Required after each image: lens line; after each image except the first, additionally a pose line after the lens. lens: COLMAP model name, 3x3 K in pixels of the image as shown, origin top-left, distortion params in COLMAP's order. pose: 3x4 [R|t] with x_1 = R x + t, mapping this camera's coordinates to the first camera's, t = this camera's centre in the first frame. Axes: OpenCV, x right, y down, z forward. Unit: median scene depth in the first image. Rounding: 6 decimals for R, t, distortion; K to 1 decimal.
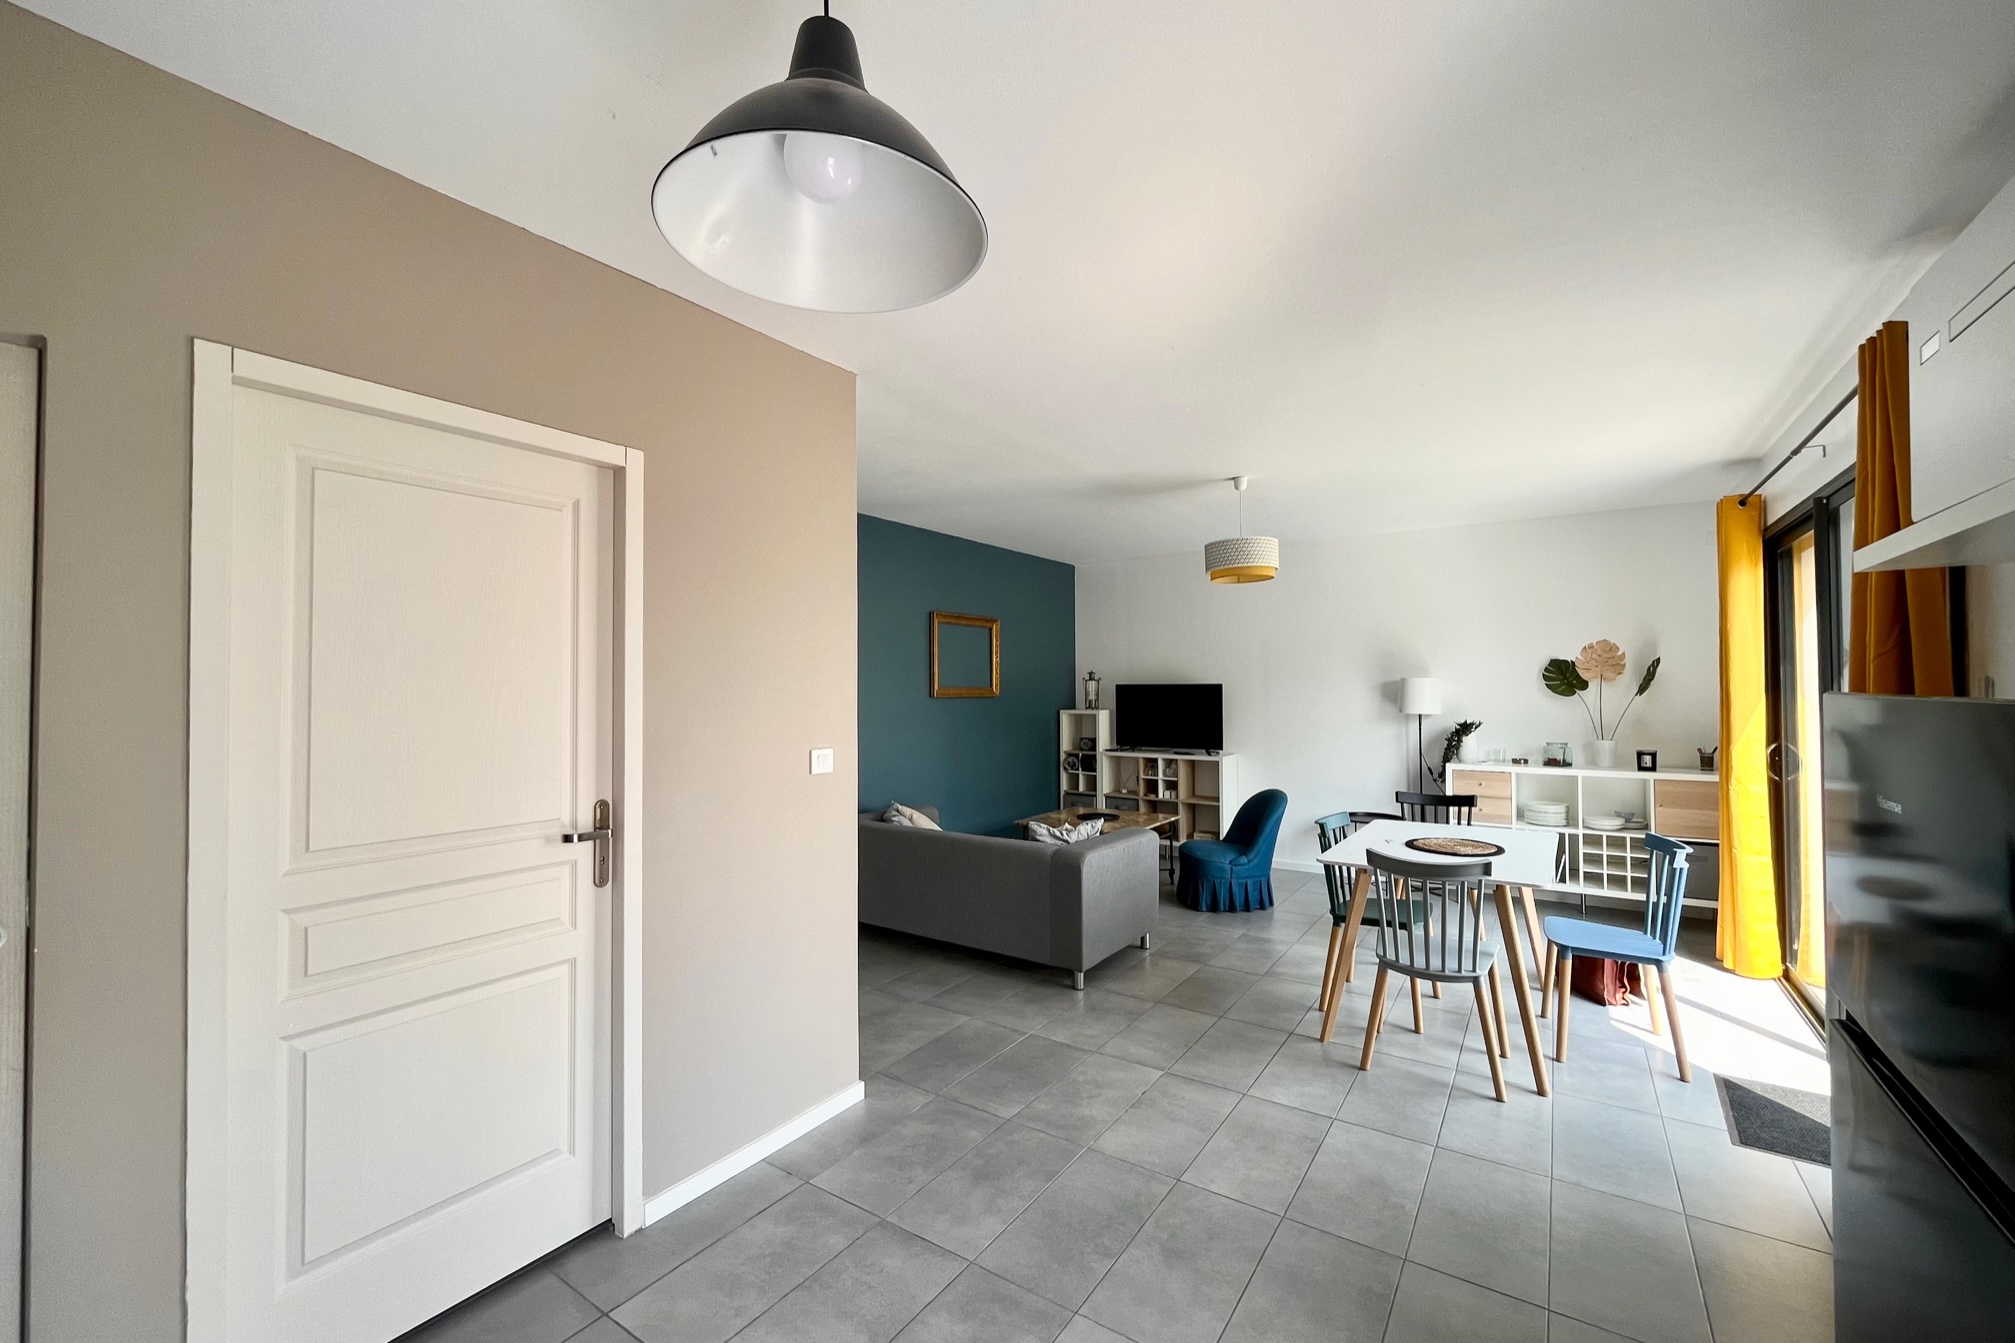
lens RADIAL K [[810.2, 0, 1005.2], [0, 810.2, 672.2], [0, 0, 1]] dist [-0.001560, -0.000113]
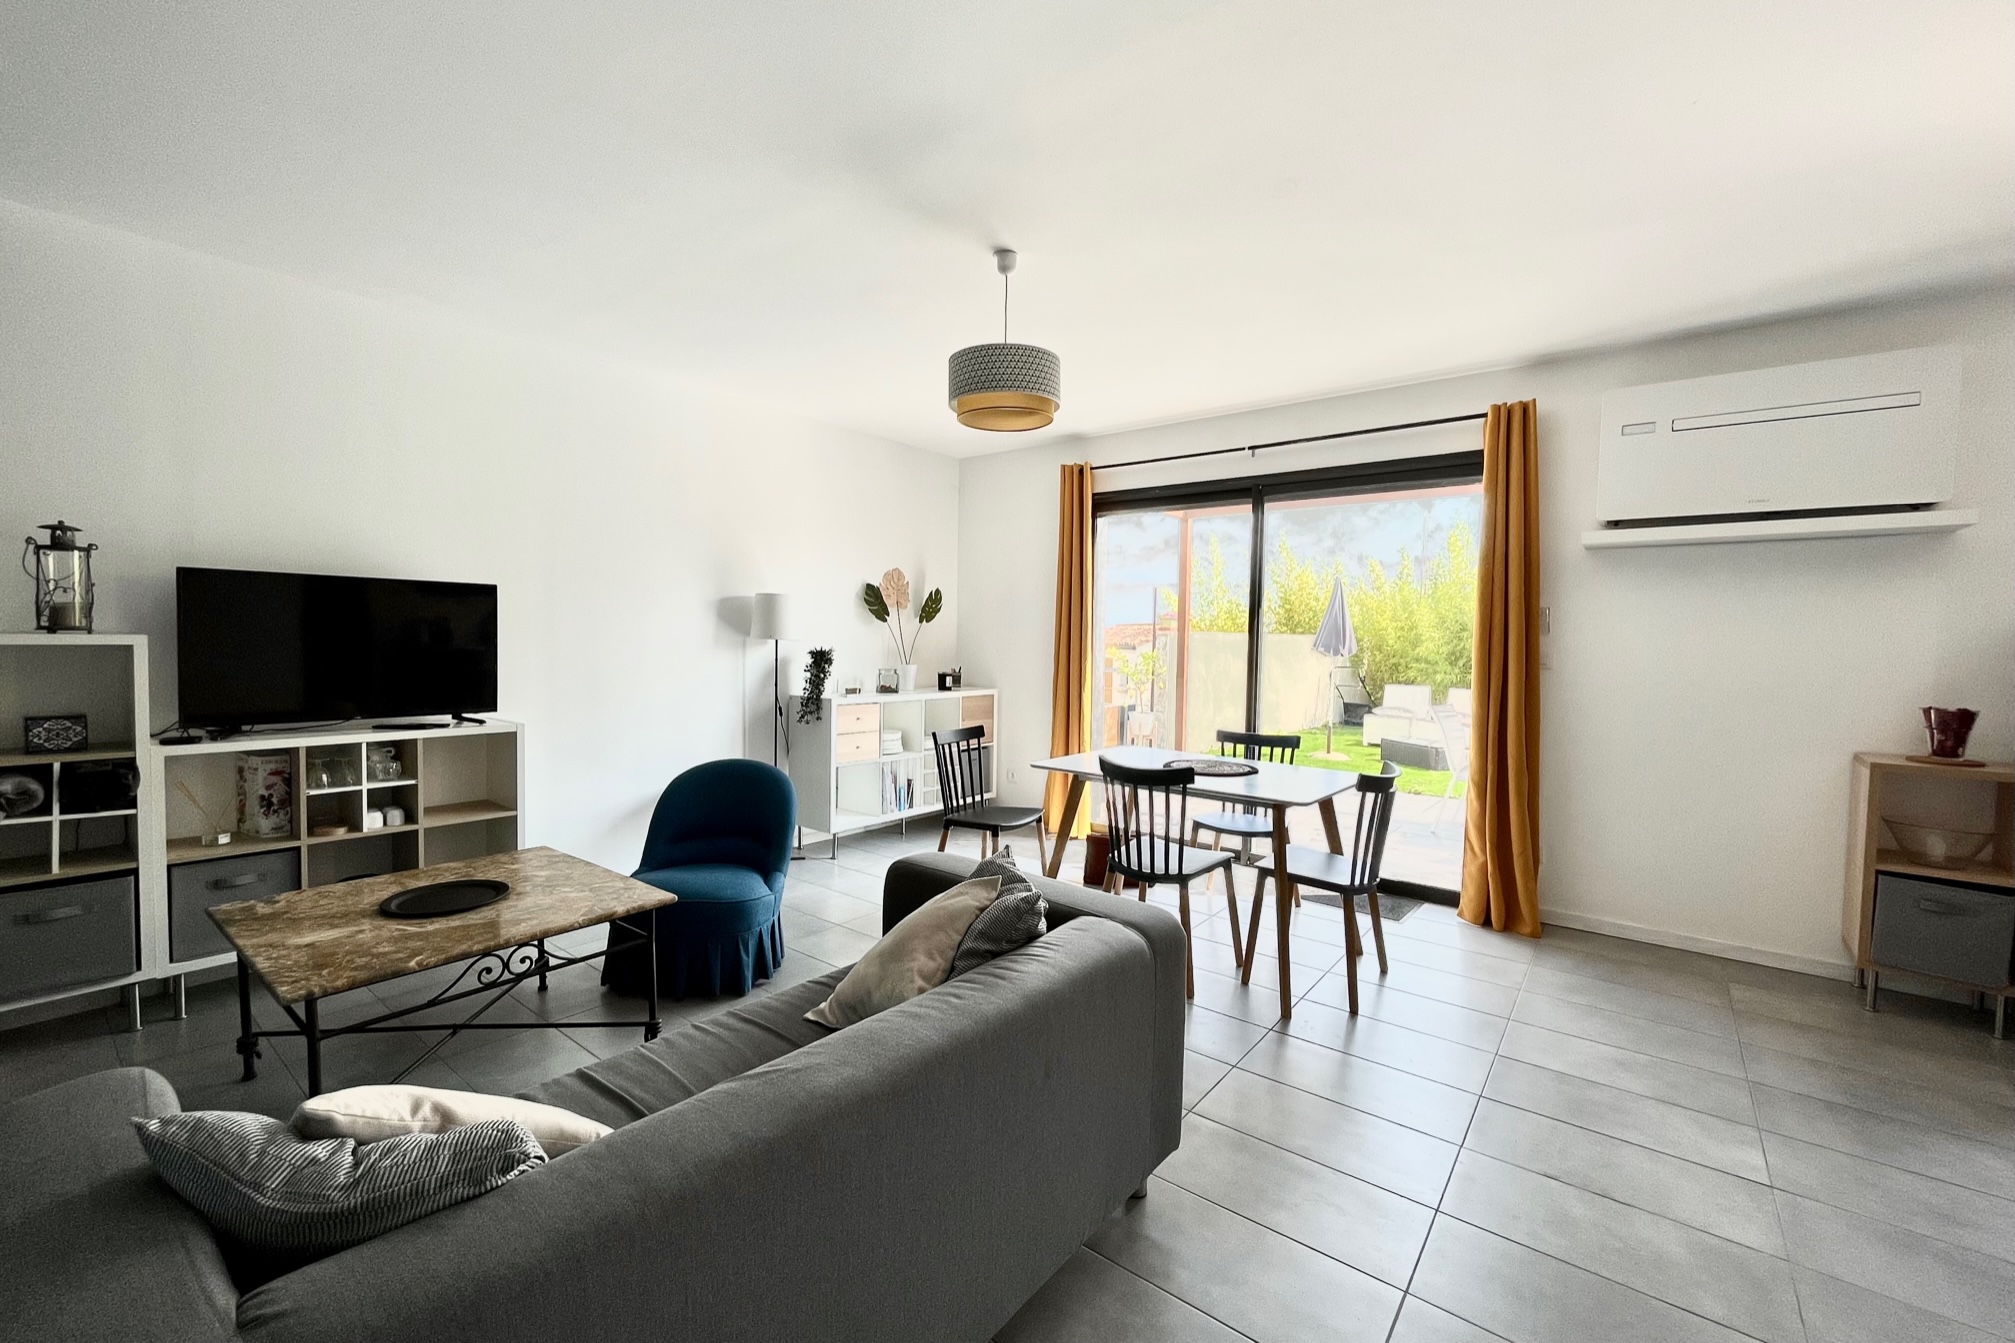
lens RADIAL K [[810.2, 0, 1005.2], [0, 810.2, 672.2], [0, 0, 1]] dist [-0.001560, -0.000113]
pose [[0.073028, -0.033372, 0.996771, -0.299644], [-0.033266, 0.998802, 0.035877, 0.052604], [-0.996775, -0.035779, 0.071831, 0.821617]]
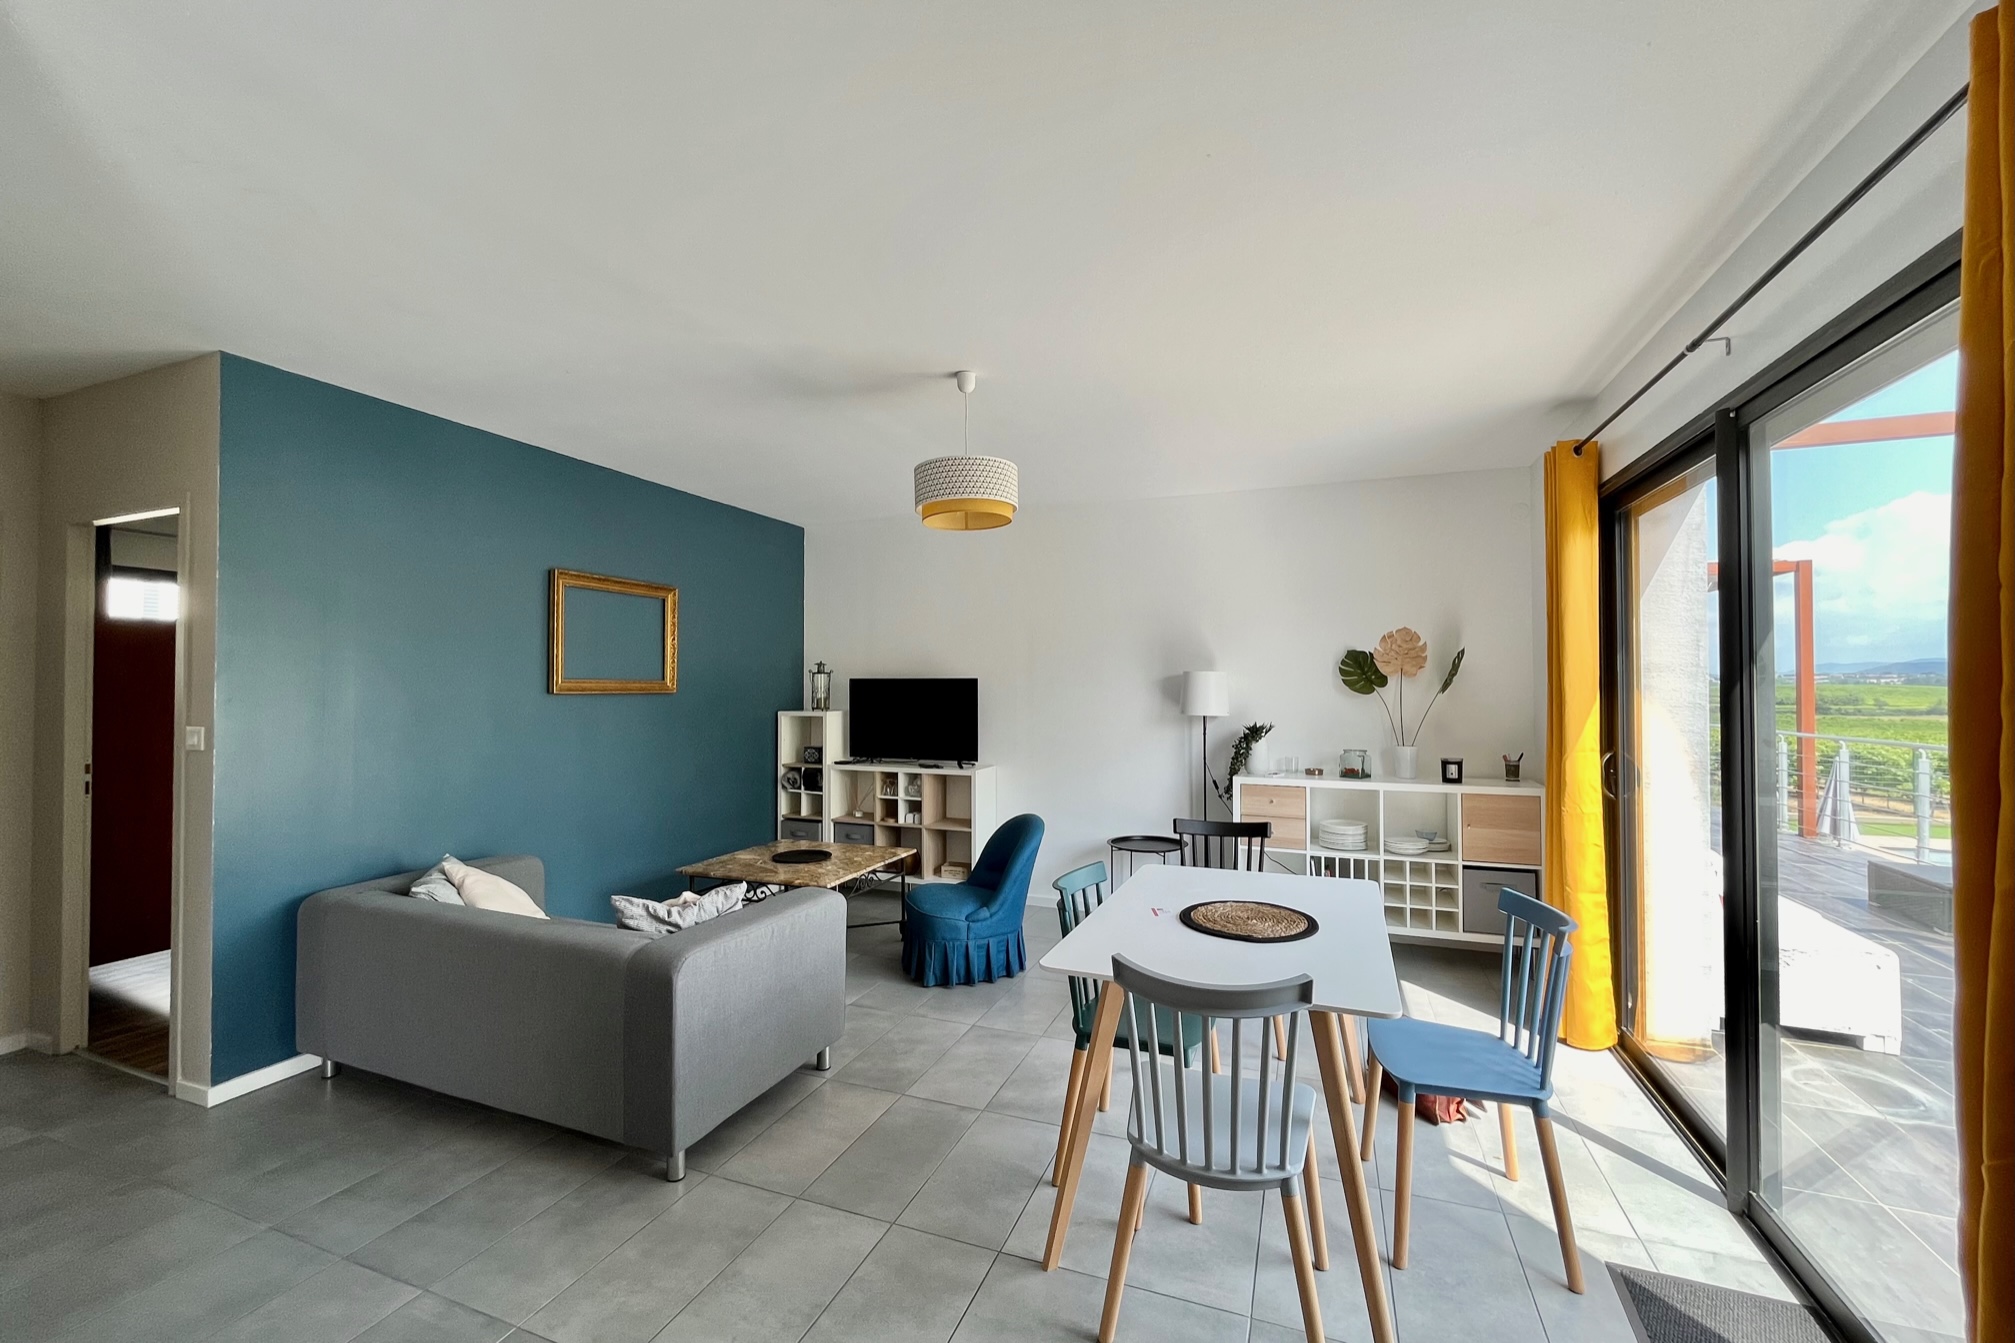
lens RADIAL K [[816.1, 0, 1003.3], [0, 816.1, 671.3], [0, 0, 1]] dist [0.000634, -0.000309]
pose [[0.974219, 0.008815, 0.225430, 0.144175], [-0.008650, 0.999961, -0.001720, 0.011300], [-0.225436, -0.000274, 0.974258, 0.274072]]
